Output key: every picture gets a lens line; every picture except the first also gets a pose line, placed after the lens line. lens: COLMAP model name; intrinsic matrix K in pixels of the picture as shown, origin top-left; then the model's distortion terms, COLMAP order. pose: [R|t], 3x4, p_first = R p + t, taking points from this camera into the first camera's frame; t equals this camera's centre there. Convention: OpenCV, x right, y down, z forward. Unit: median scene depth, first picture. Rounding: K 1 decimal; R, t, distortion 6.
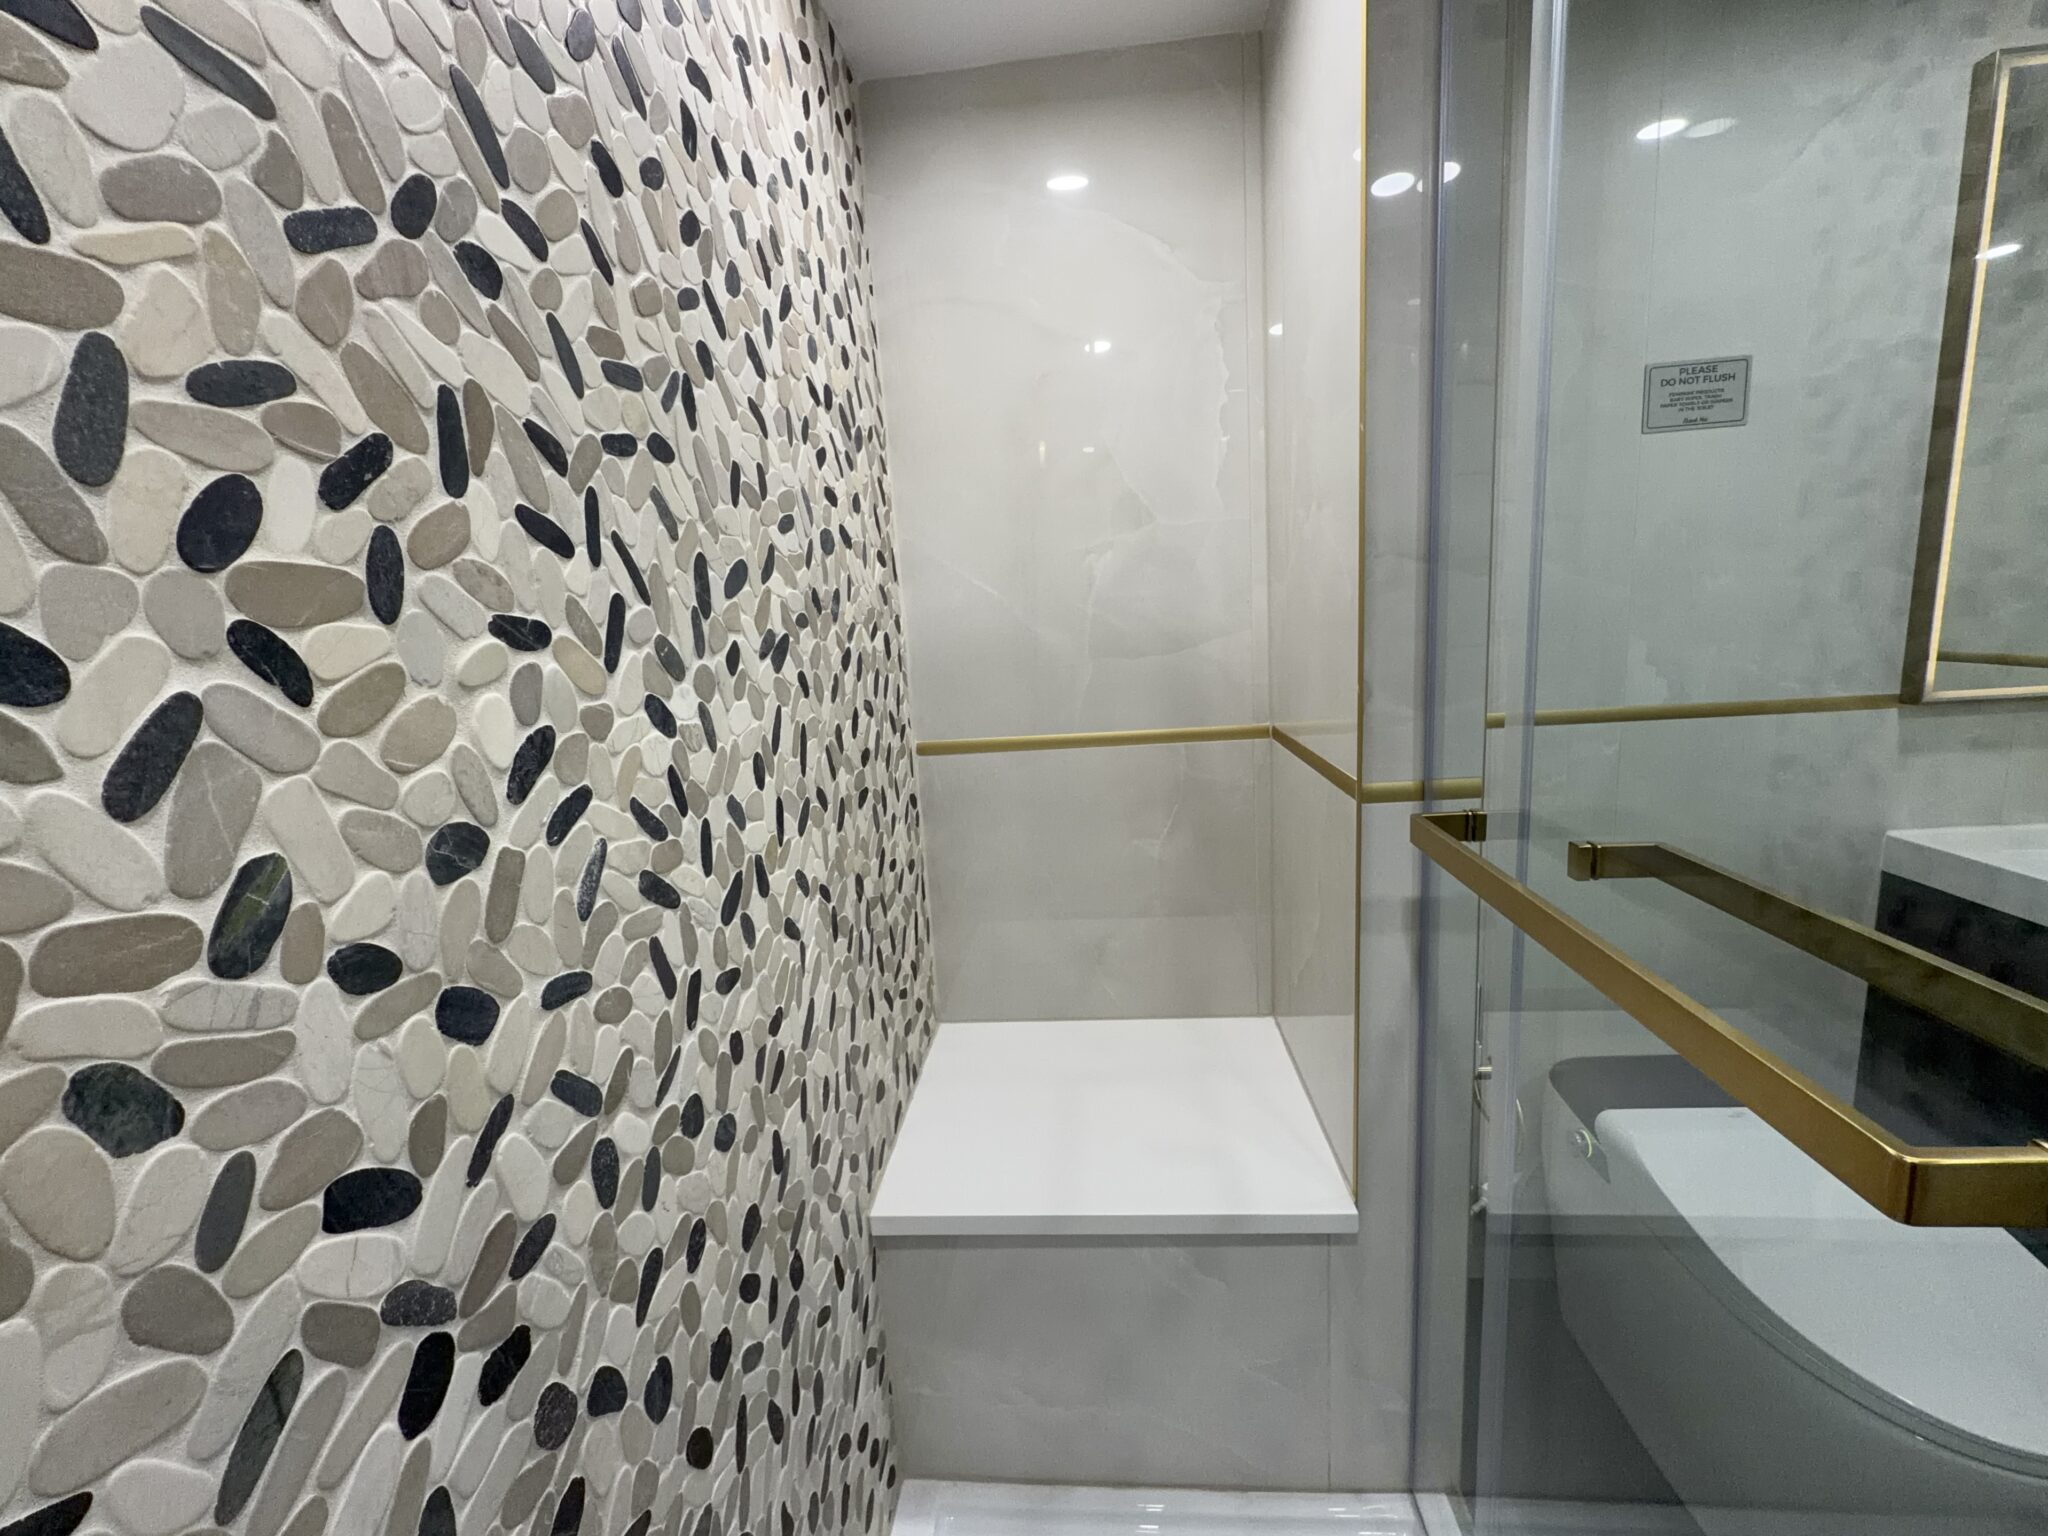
lens RADIAL K [[859.4, 0, 1024.0], [0, 859.4, 768.0], [0, 0, 1]] dist [-0.001082, 0.000199]
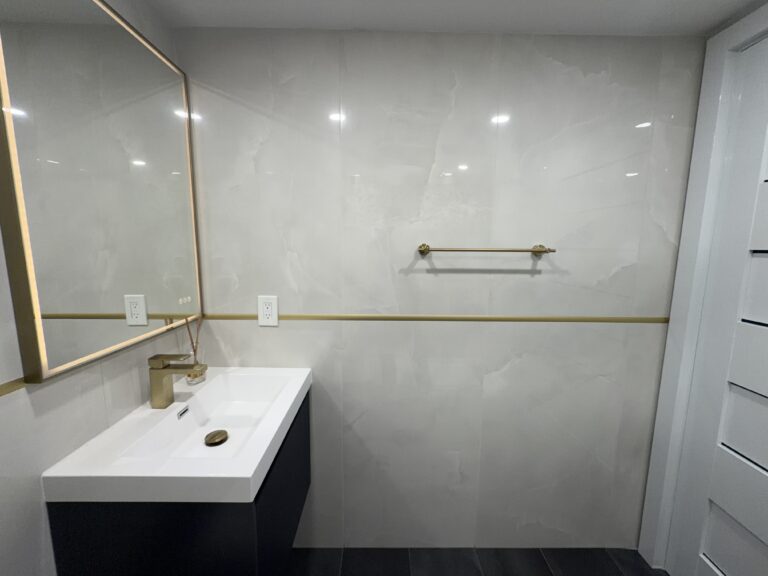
lens RADIAL K [[322.3, 0, 384.0], [0, 322.3, 288.0], [0, 0, 1]] dist [-0.001082, 0.000199]
pose [[-0.067765, -0.071534, 0.995134, 1.222301], [0.175102, 0.981092, 0.082448, -0.385168], [-0.982216, 0.179837, -0.053958, 1.123687]]
